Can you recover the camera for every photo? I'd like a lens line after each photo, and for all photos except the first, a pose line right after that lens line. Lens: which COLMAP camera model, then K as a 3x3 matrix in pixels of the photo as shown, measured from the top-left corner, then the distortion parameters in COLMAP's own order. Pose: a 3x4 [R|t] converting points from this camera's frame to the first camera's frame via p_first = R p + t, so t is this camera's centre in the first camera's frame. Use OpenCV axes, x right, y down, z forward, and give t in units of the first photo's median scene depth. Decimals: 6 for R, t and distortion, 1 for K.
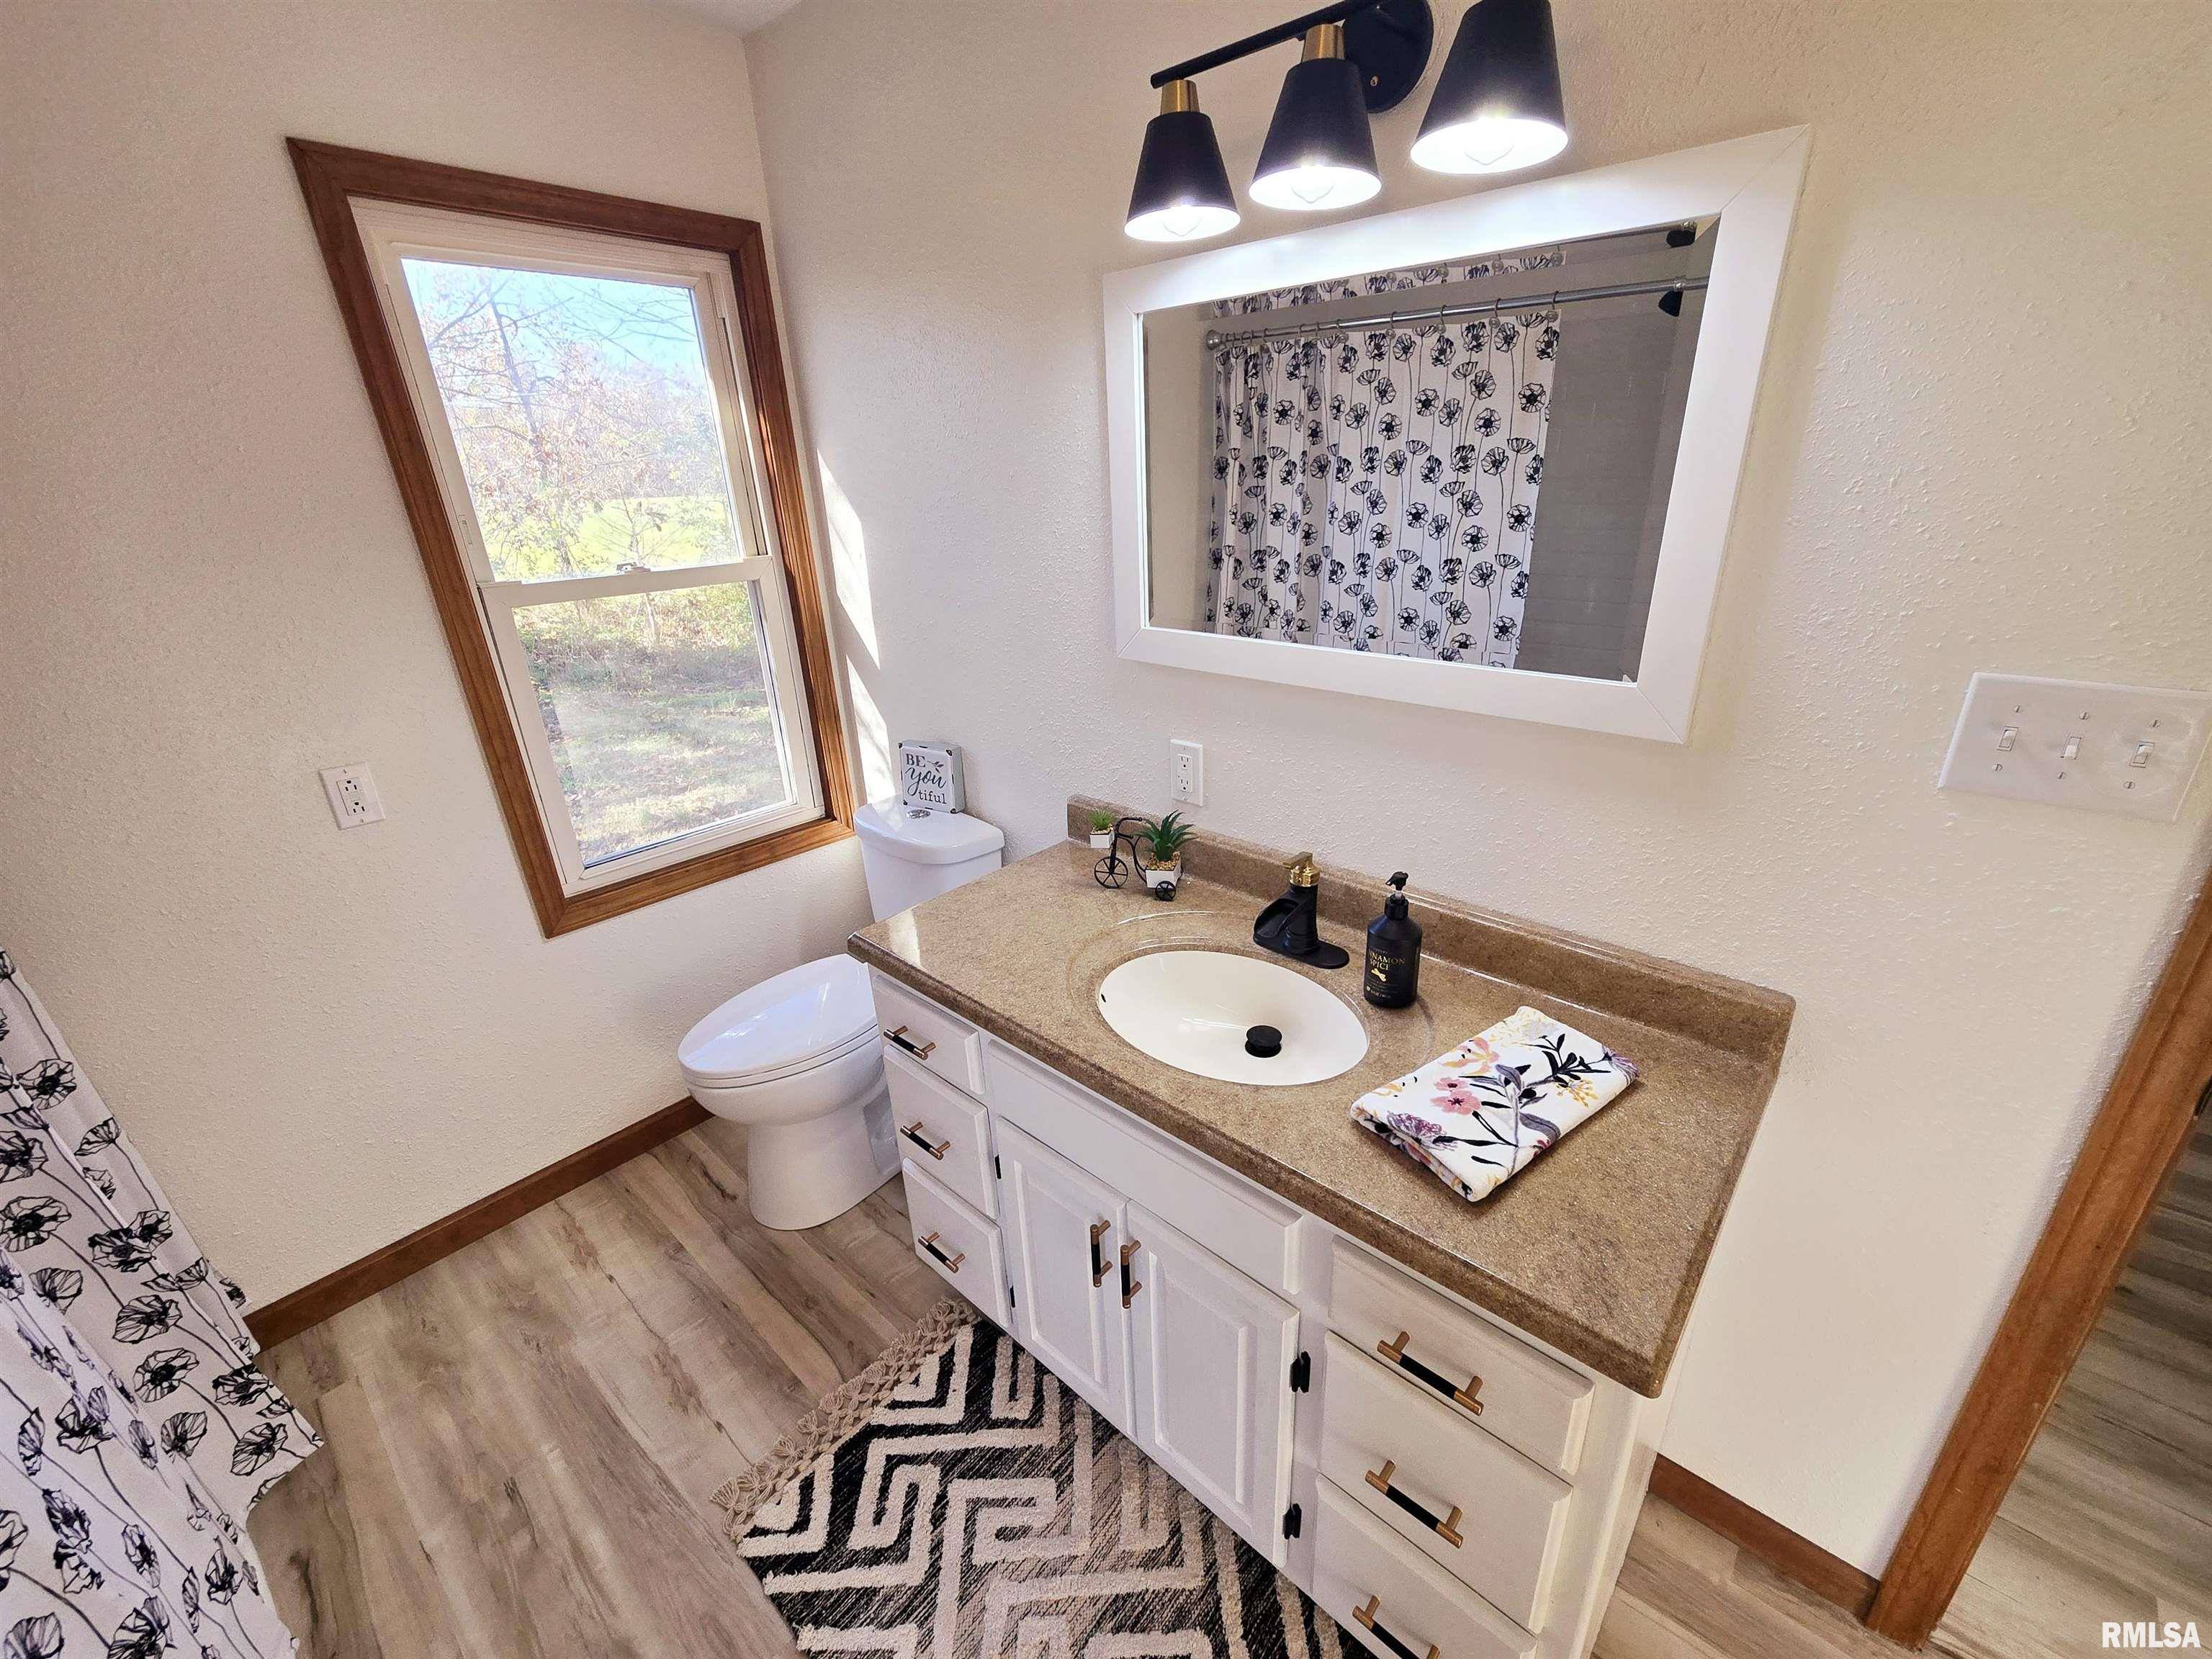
lens RADIAL K [[910.7, 0, 1111.4], [0, 910.7, 829.8], [0, 0, 1]] dist [-0.000284, 0.000865]
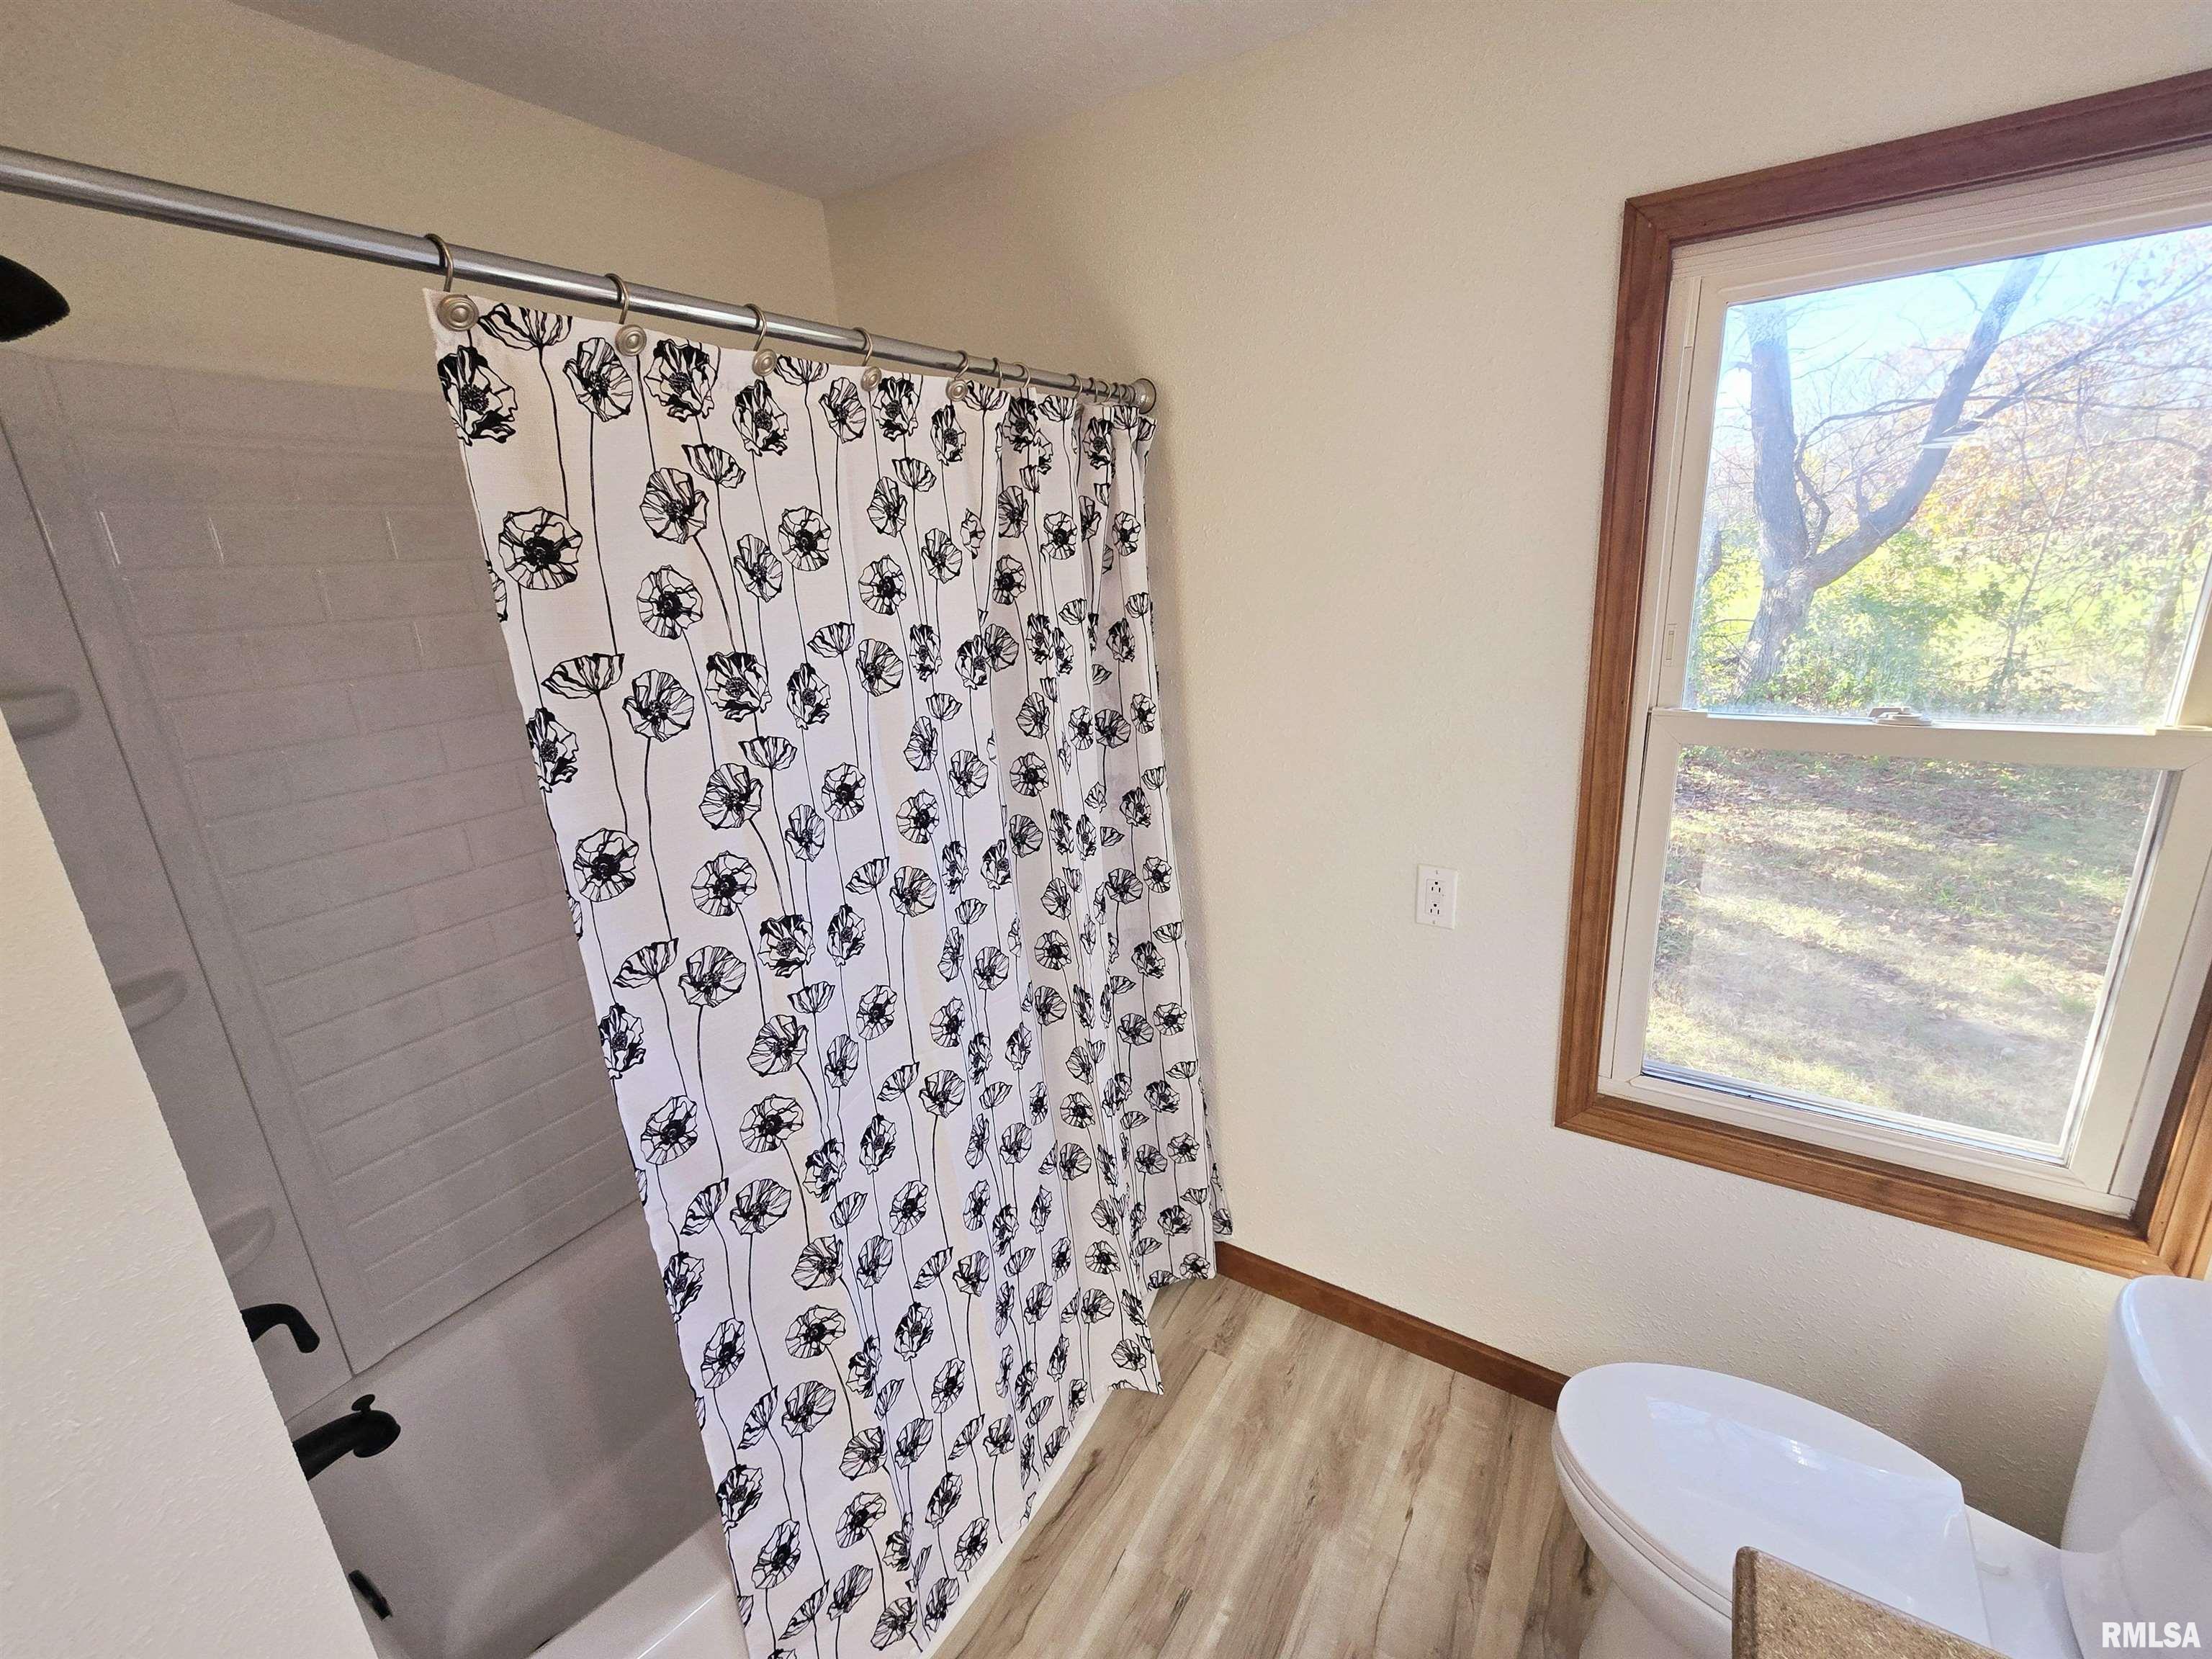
lens RADIAL K [[910.7, 0, 1113.7], [0, 910.7, 829.1], [0, 0, 1]] dist [-0.000284, 0.000865]
pose [[0.174542, 0.303126, -0.936830, -0.001105], [-0.321872, 0.916730, 0.236654, -0.213482], [0.930556, 0.260233, 0.257575, 0.392453]]
